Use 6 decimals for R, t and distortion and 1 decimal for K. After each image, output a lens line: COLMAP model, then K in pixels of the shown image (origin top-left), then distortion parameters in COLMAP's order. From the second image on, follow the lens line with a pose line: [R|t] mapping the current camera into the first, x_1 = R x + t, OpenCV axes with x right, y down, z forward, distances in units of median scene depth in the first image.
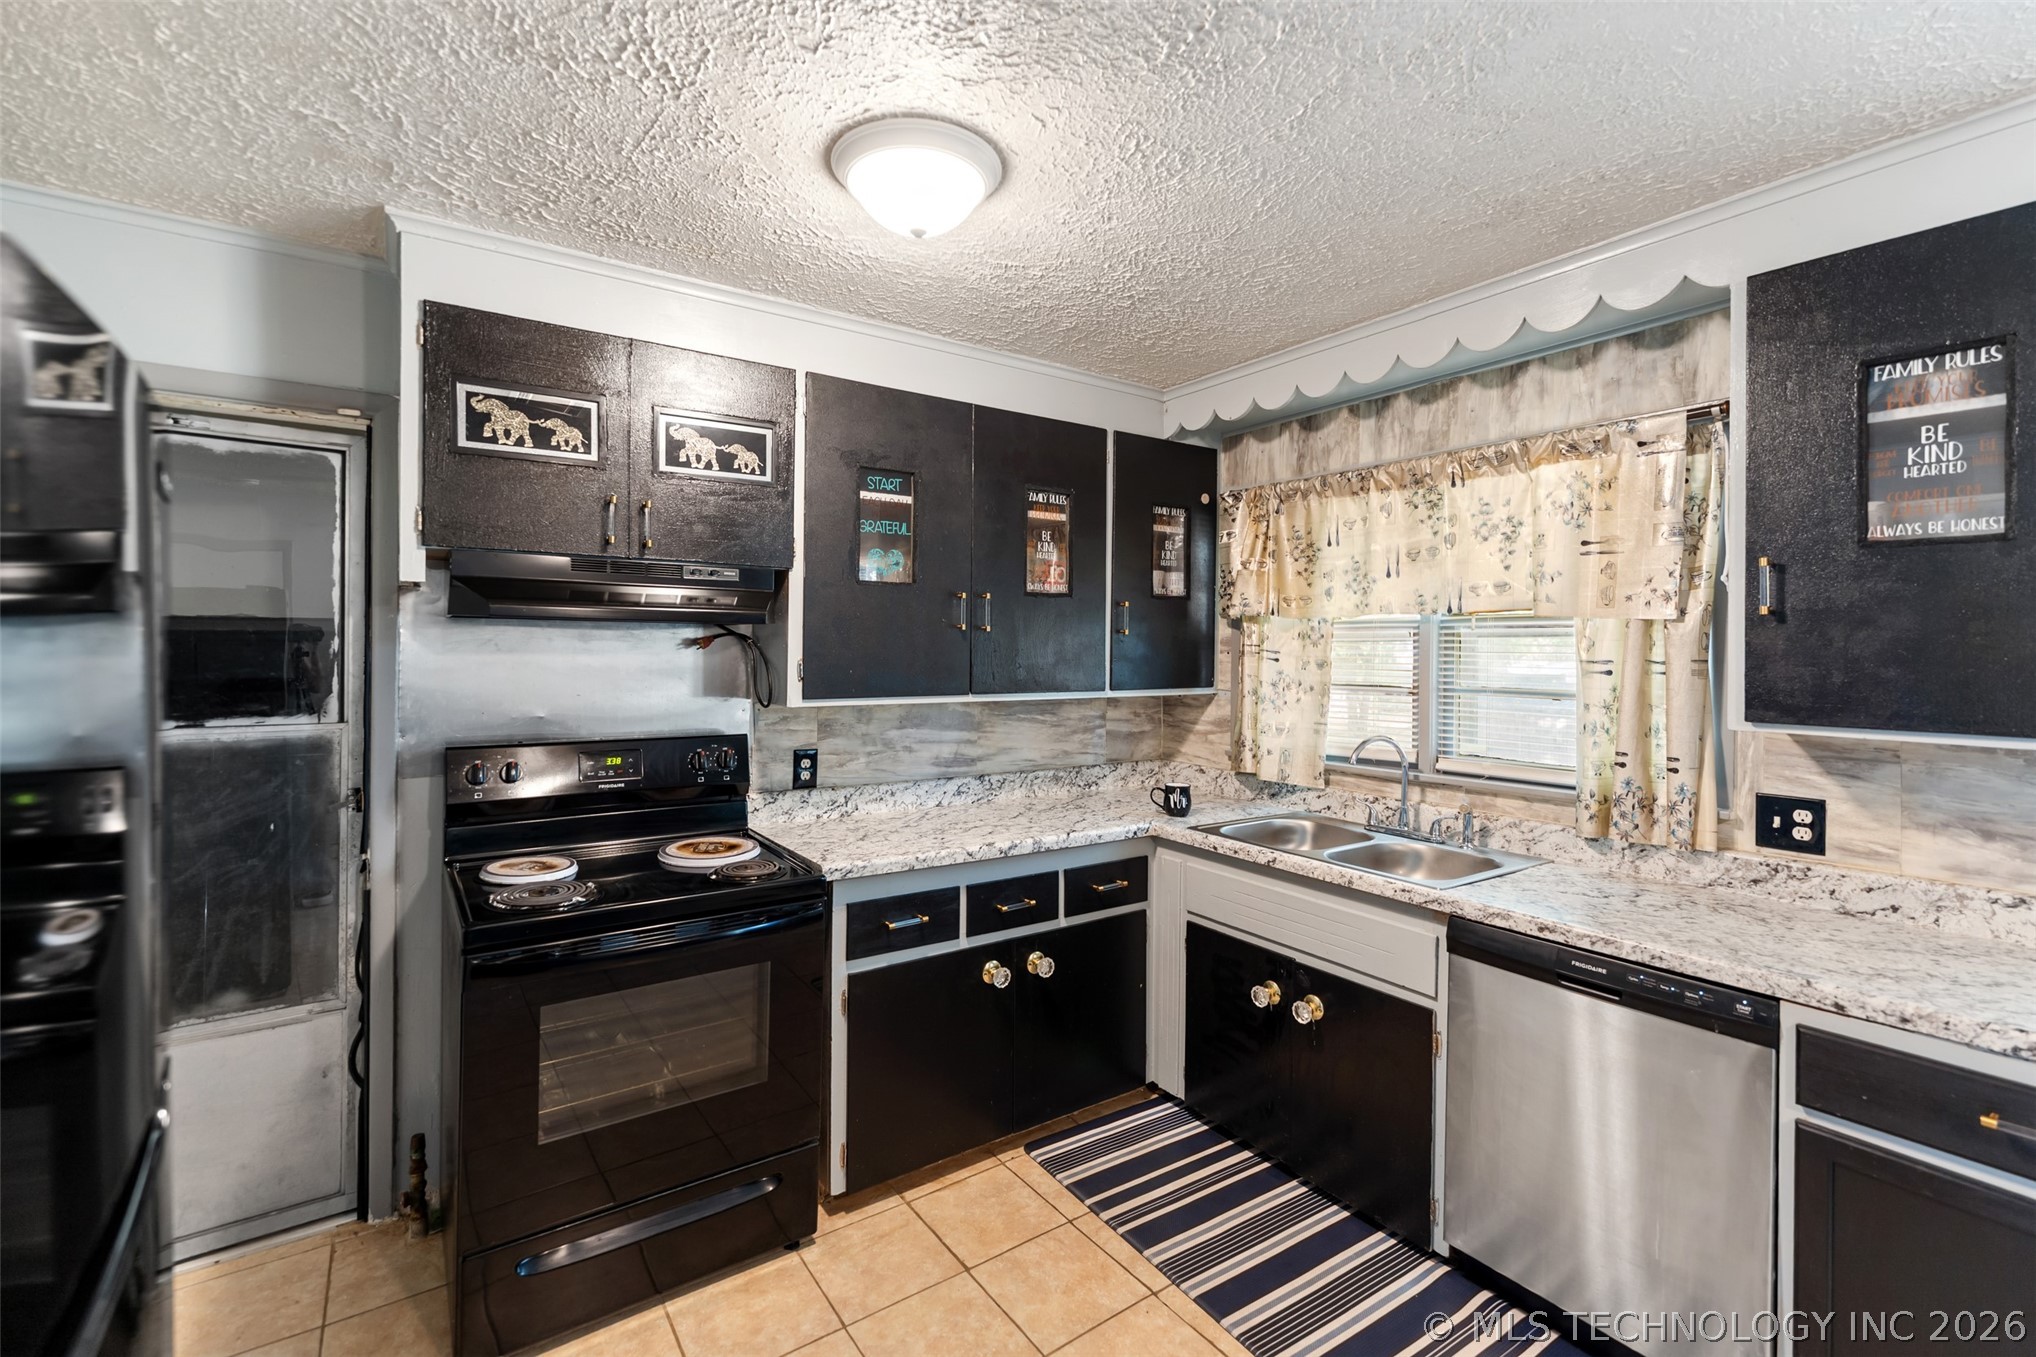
lens RADIAL K [[885.8, 0, 1017.6], [0, 885.8, 646.0], [0, 0, 1]] dist [-0.000721, -0.001355]
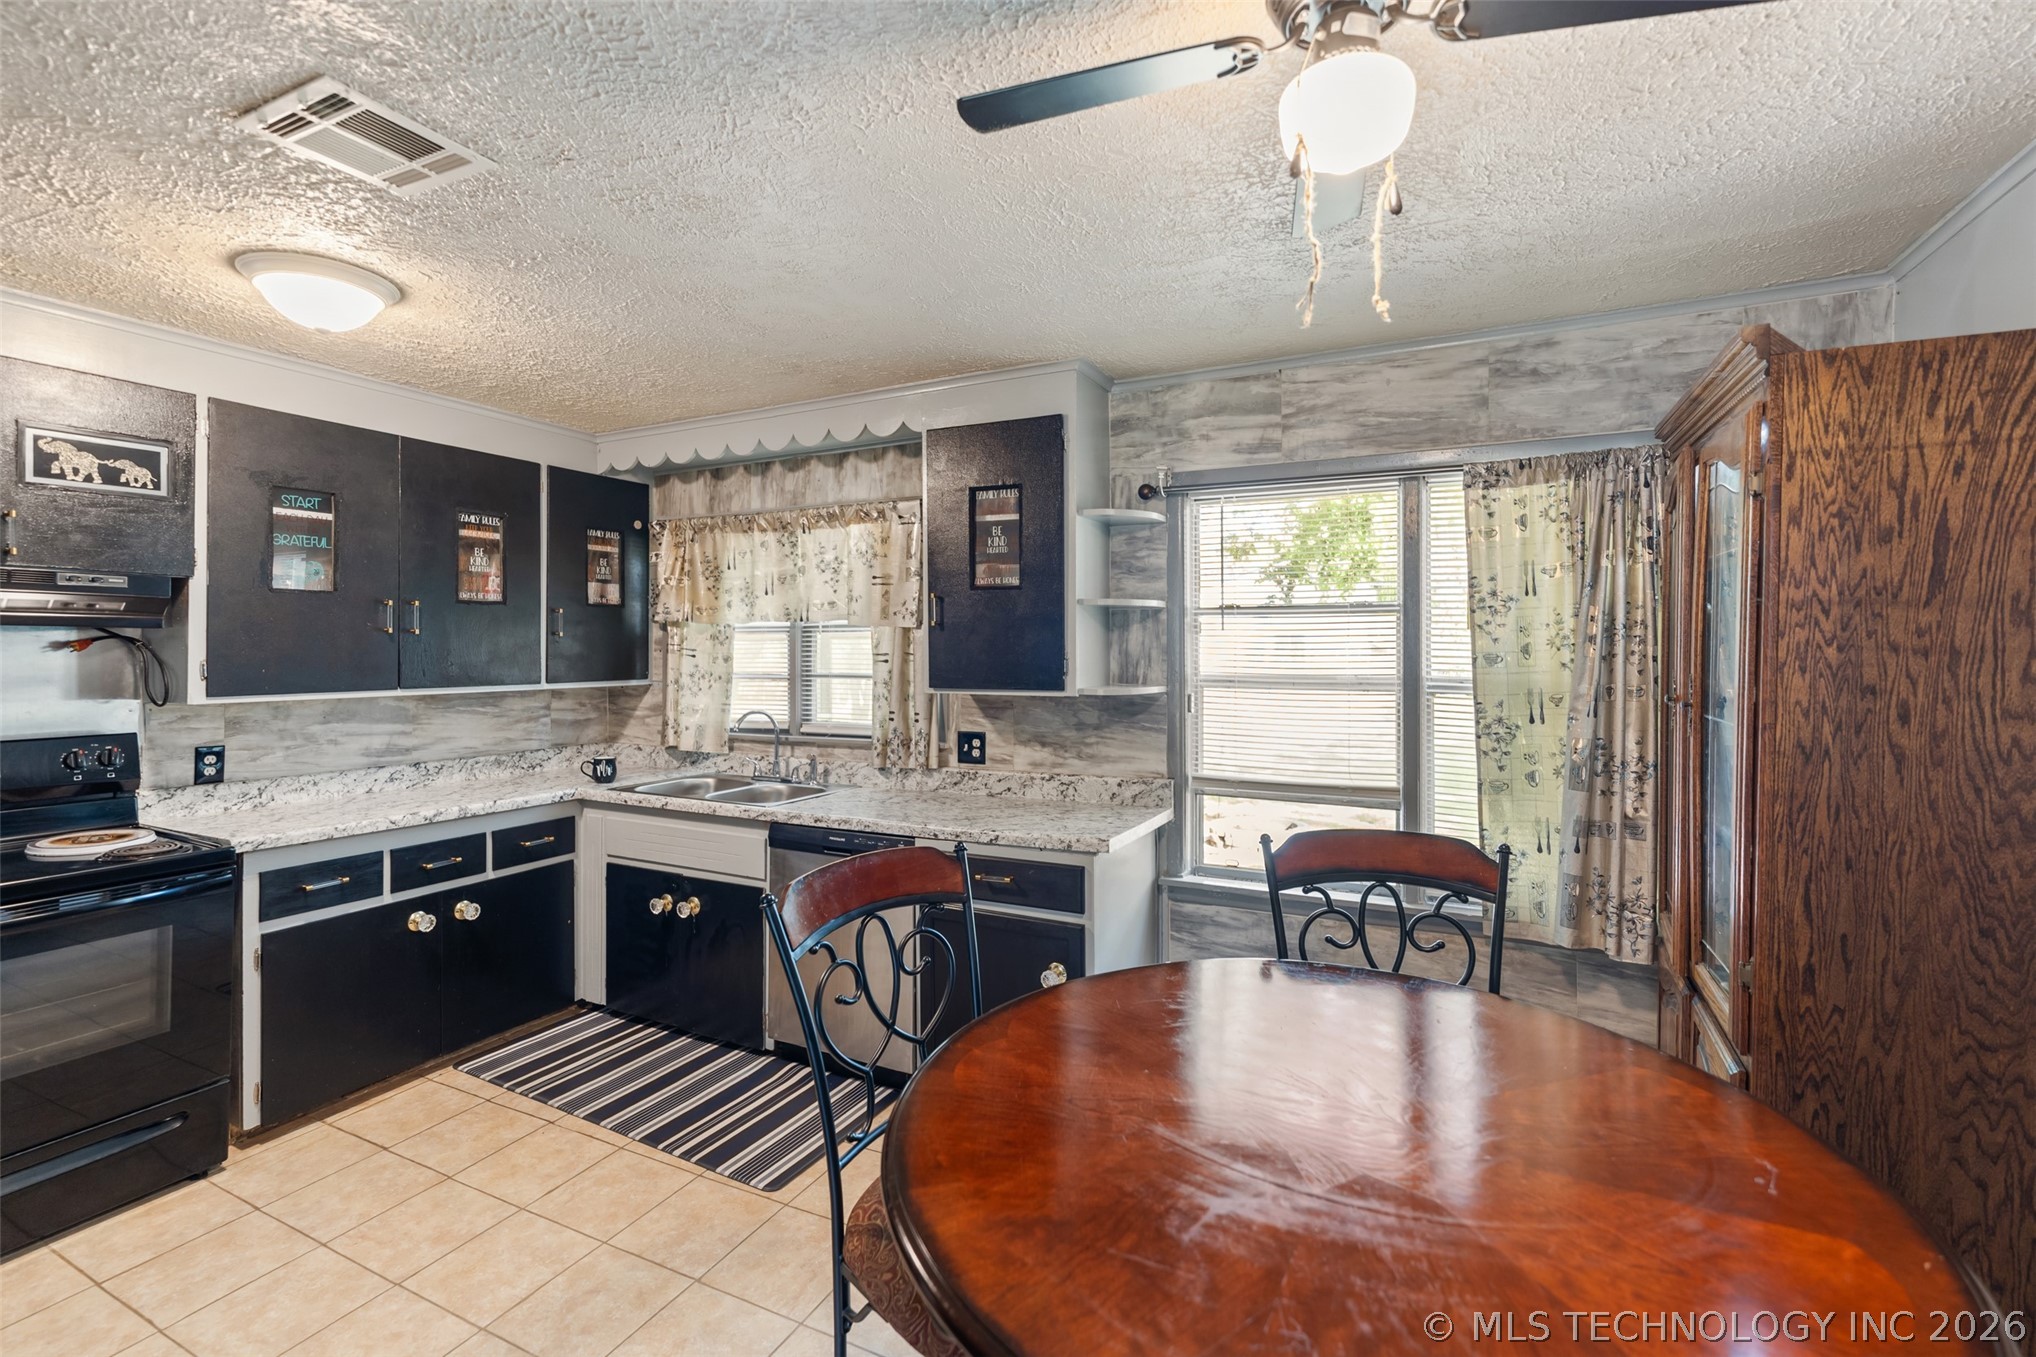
lens RADIAL K [[885.8, 0, 1017.6], [0, 885.8, 646.0], [0, 0, 1]] dist [-0.000721, -0.001355]
pose [[0.873241, -0.006414, 0.487247, 0.094285], [0.005836, 0.999979, 0.002704, 0.000510], [-0.487254, 0.000482, 0.873260, -0.415379]]
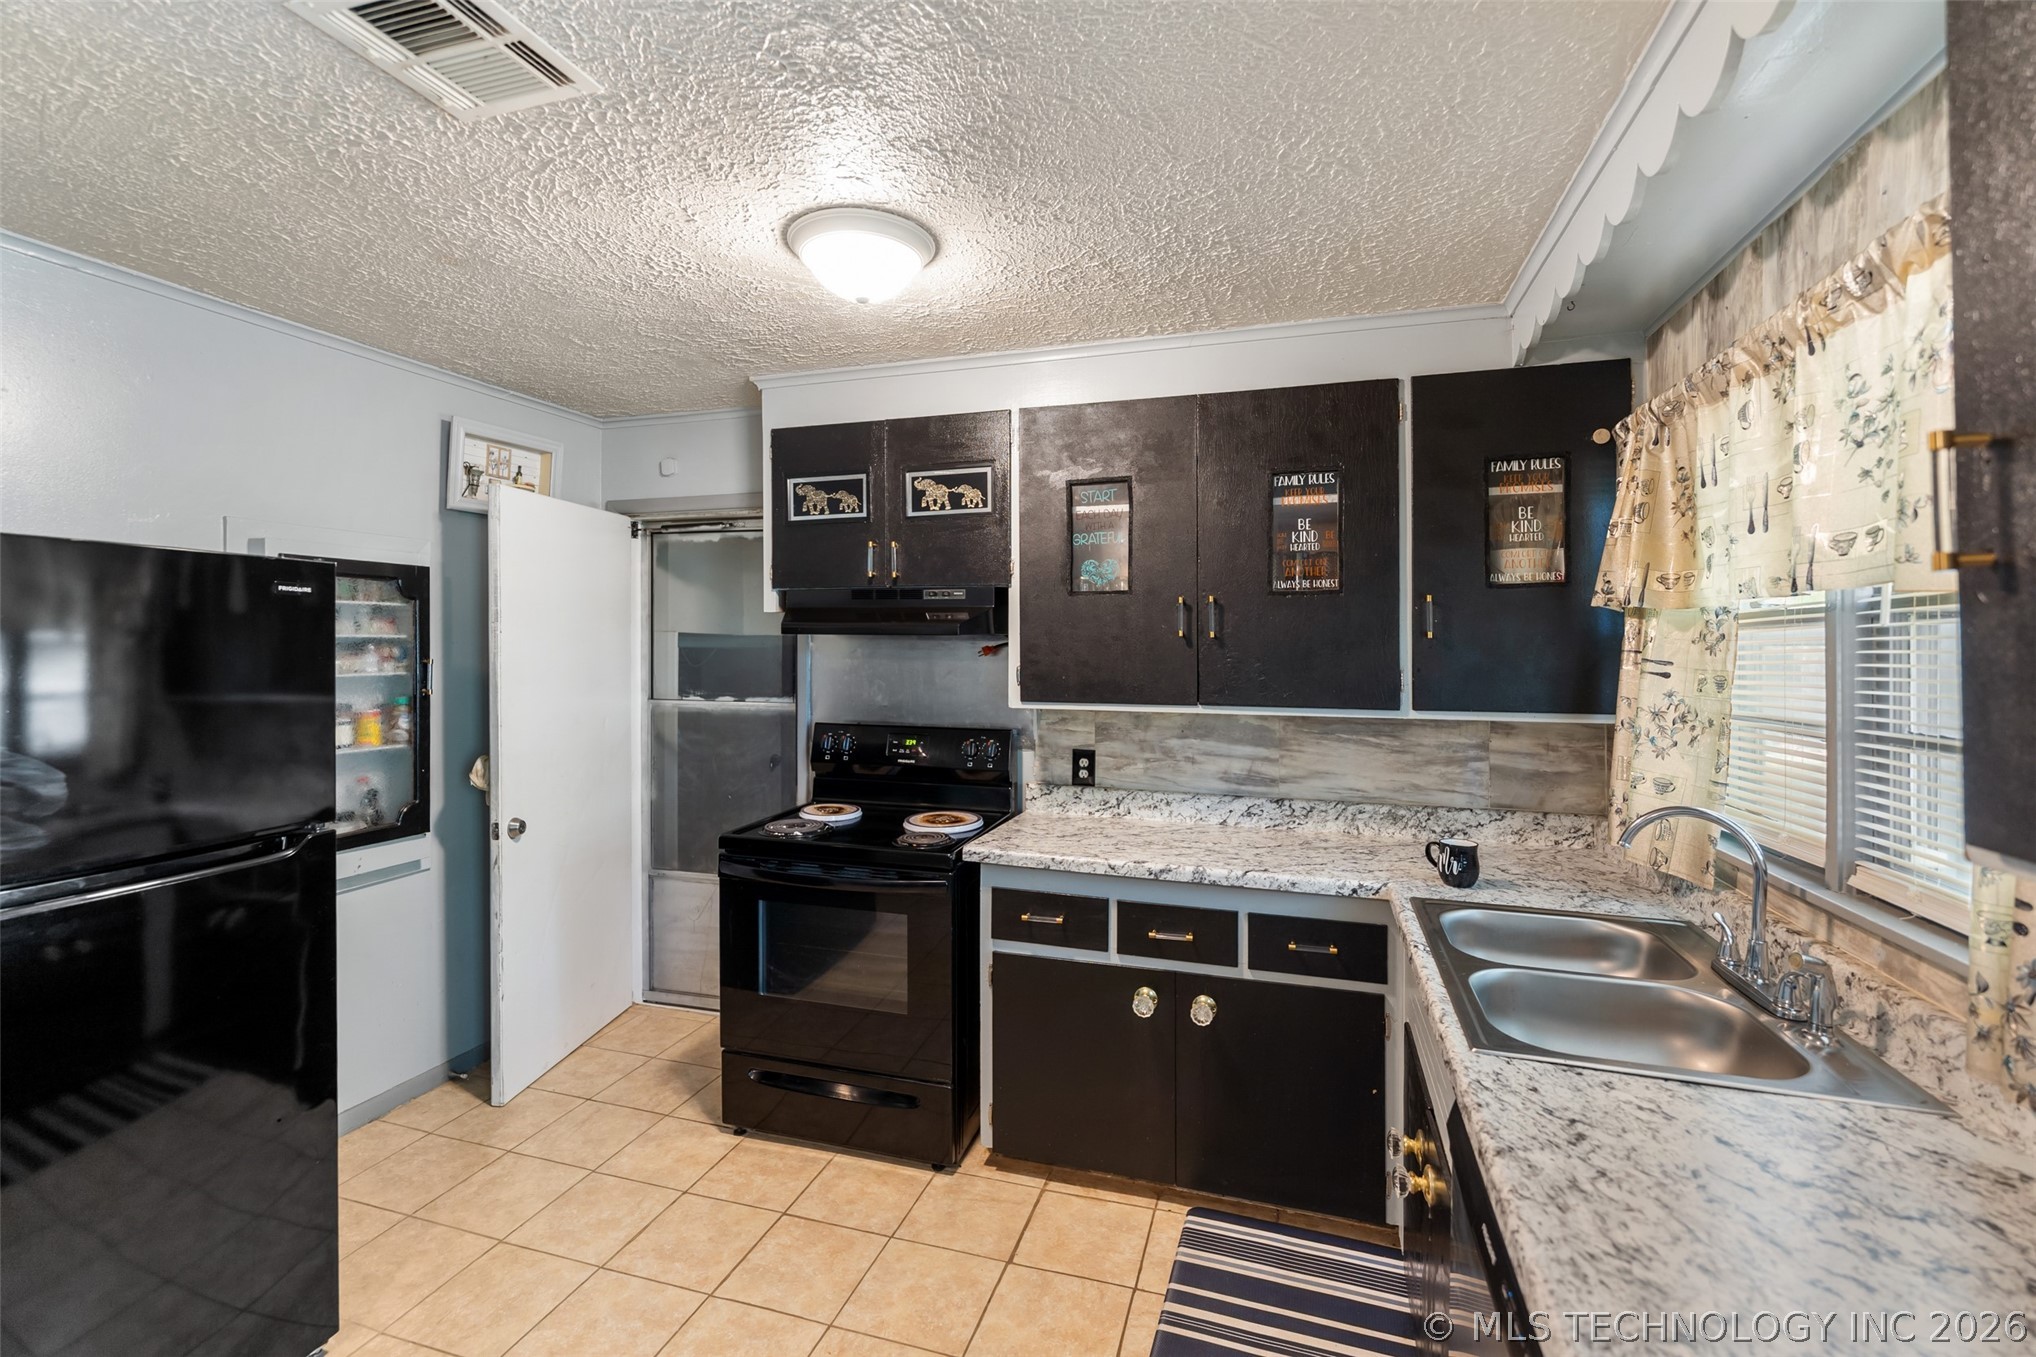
lens RADIAL K [[891.3, 0, 1021.4], [0, 891.3, 643.2], [0, 0, 1]] dist [0.001821, -0.000244]
pose [[0.614994, -0.009420, -0.788476, 0.617618], [0.001337, 0.999940, -0.010904, -0.000908], [0.788531, 0.005651, 0.614969, 0.296710]]
